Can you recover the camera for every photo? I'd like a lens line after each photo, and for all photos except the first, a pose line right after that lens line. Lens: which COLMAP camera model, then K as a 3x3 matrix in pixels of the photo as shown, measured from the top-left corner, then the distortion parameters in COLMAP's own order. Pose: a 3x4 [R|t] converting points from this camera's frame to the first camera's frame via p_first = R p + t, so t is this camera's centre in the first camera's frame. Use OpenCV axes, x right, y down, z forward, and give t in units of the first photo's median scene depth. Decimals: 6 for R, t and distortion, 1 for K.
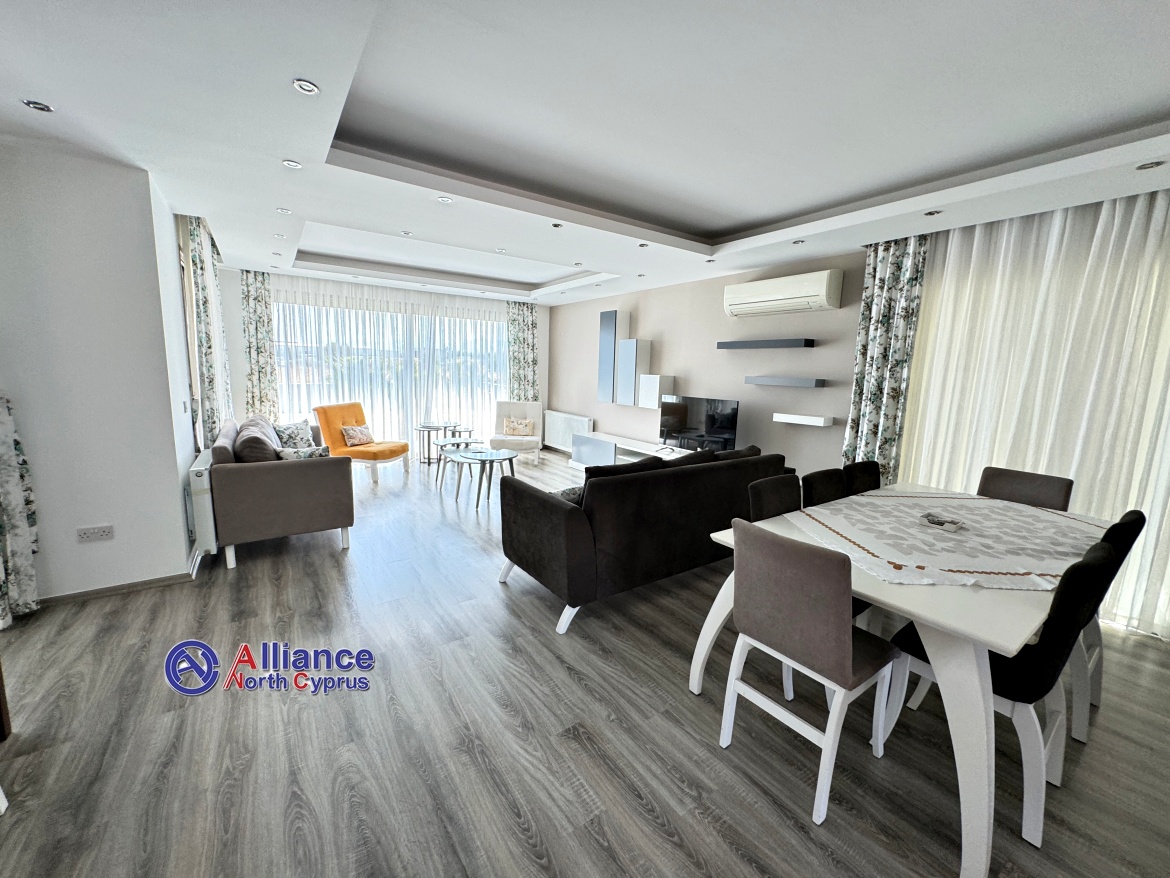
lens RADIAL K [[466.2, 0, 583.4], [0, 466.2, 436.6], [0, 0, 1]] dist [-0.001220, -0.000140]
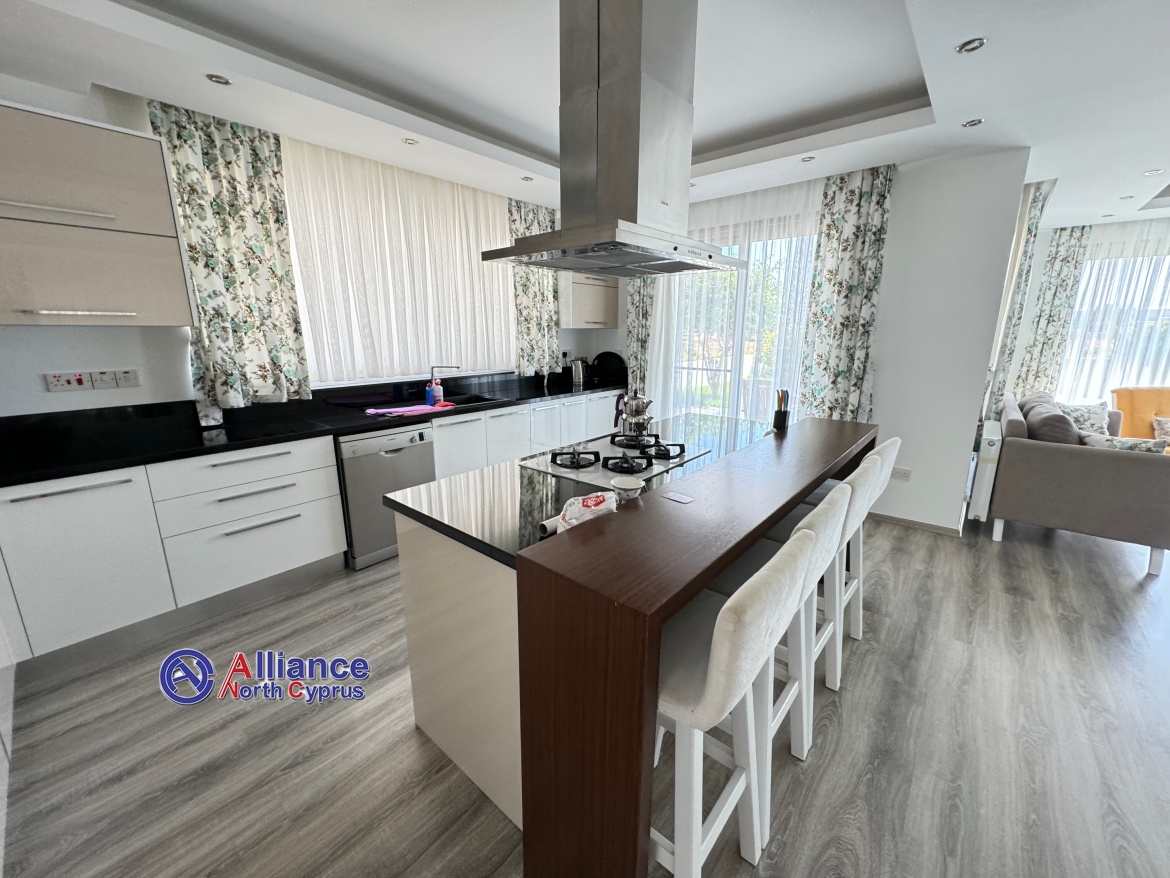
lens RADIAL K [[466.2, 0, 583.1], [0, 466.2, 437.7], [0, 0, 1]] dist [-0.001220, -0.000140]
pose [[0.260053, 0.187872, -0.947141, -0.056874], [-0.130083, 0.978764, 0.158428, 0.015507], [0.956792, 0.082007, 0.278969, -0.109523]]
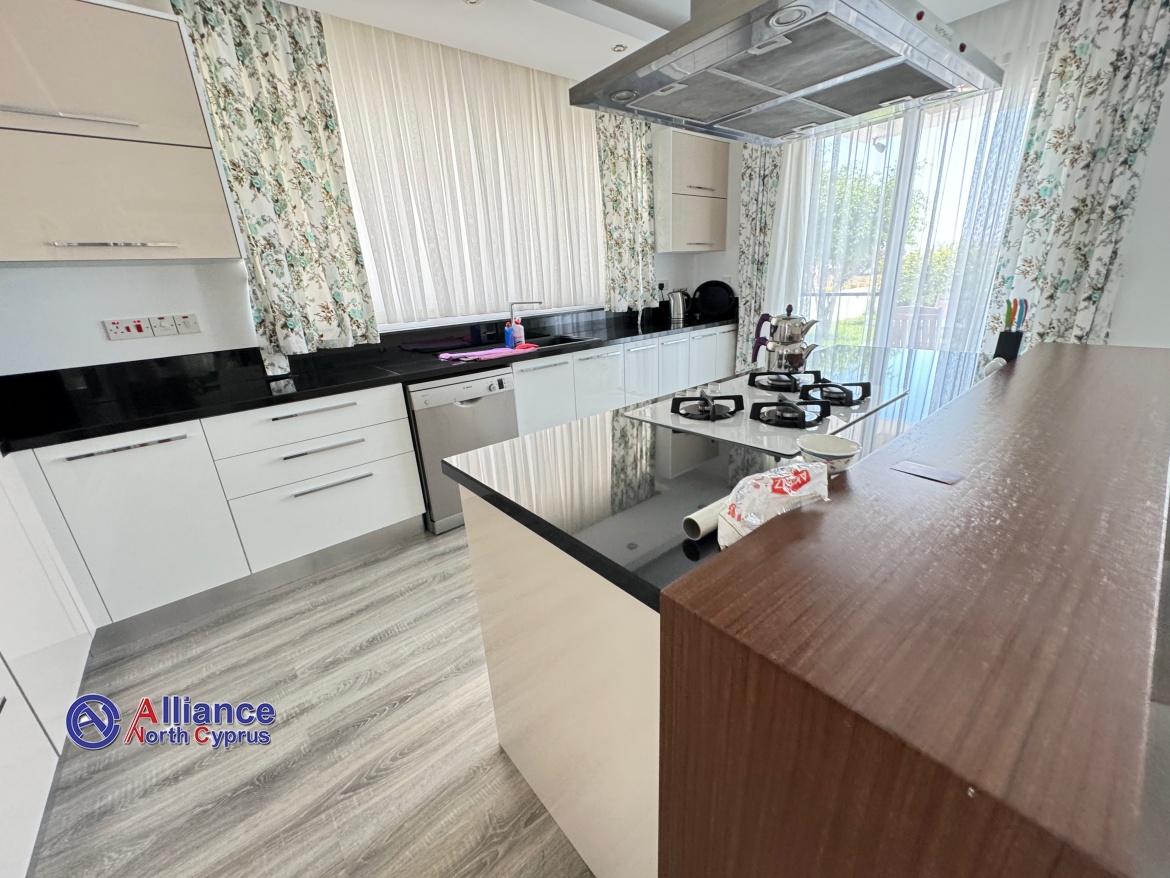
lens RADIAL K [[466.2, 0, 583.6], [0, 466.2, 438.1], [0, 0, 1]] dist [-0.001220, -0.000140]
pose [[0.094206, 0.286444, -0.953454, -0.177325], [-0.083187, 0.956629, 0.279179, 0.045954], [0.992071, 0.053015, 0.113949, -0.105972]]
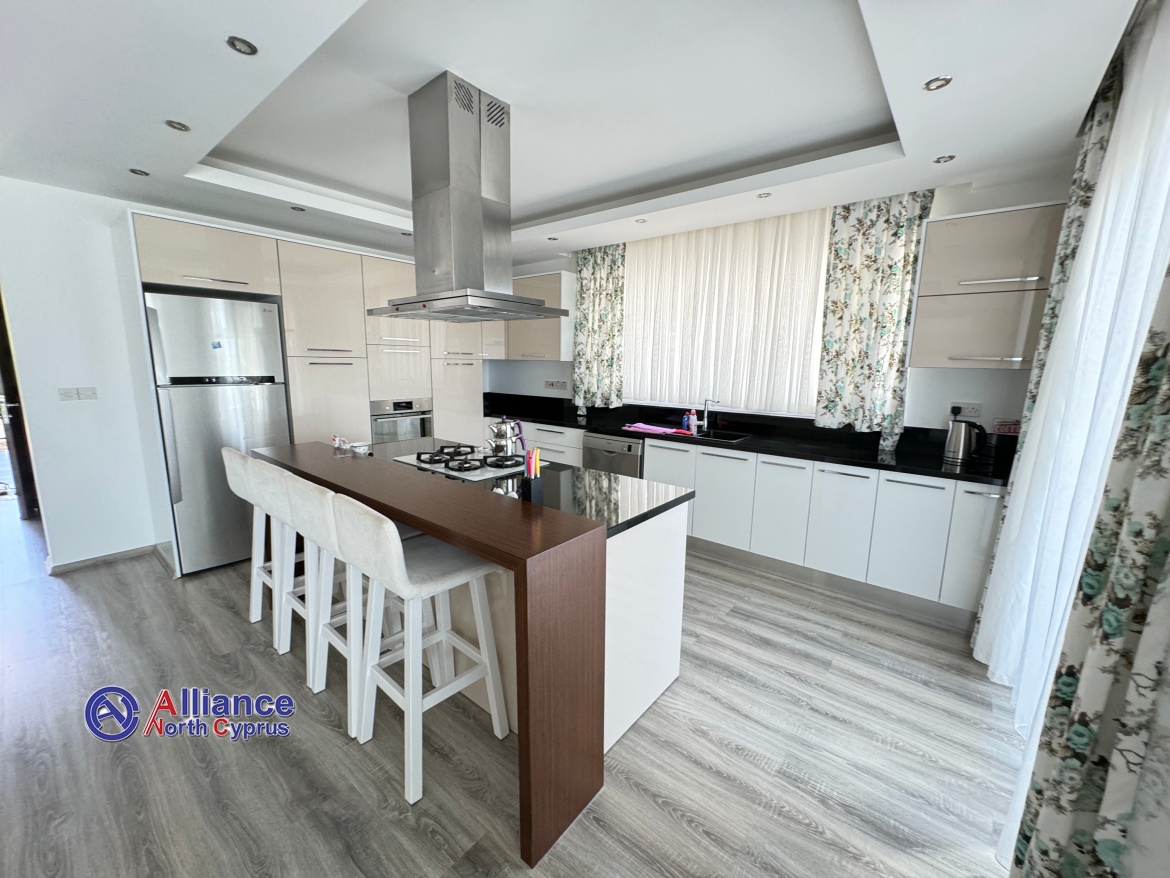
lens RADIAL K [[466.2, 0, 579.6], [0, 466.2, 434.2], [0, 0, 1]] dist [-0.001220, -0.000140]
pose [[-0.960228, 0.010343, -0.279026, -0.436583], [-0.074715, 0.953355, 0.292460, -0.115968], [0.269036, 0.301676, -0.914665, 0.599639]]
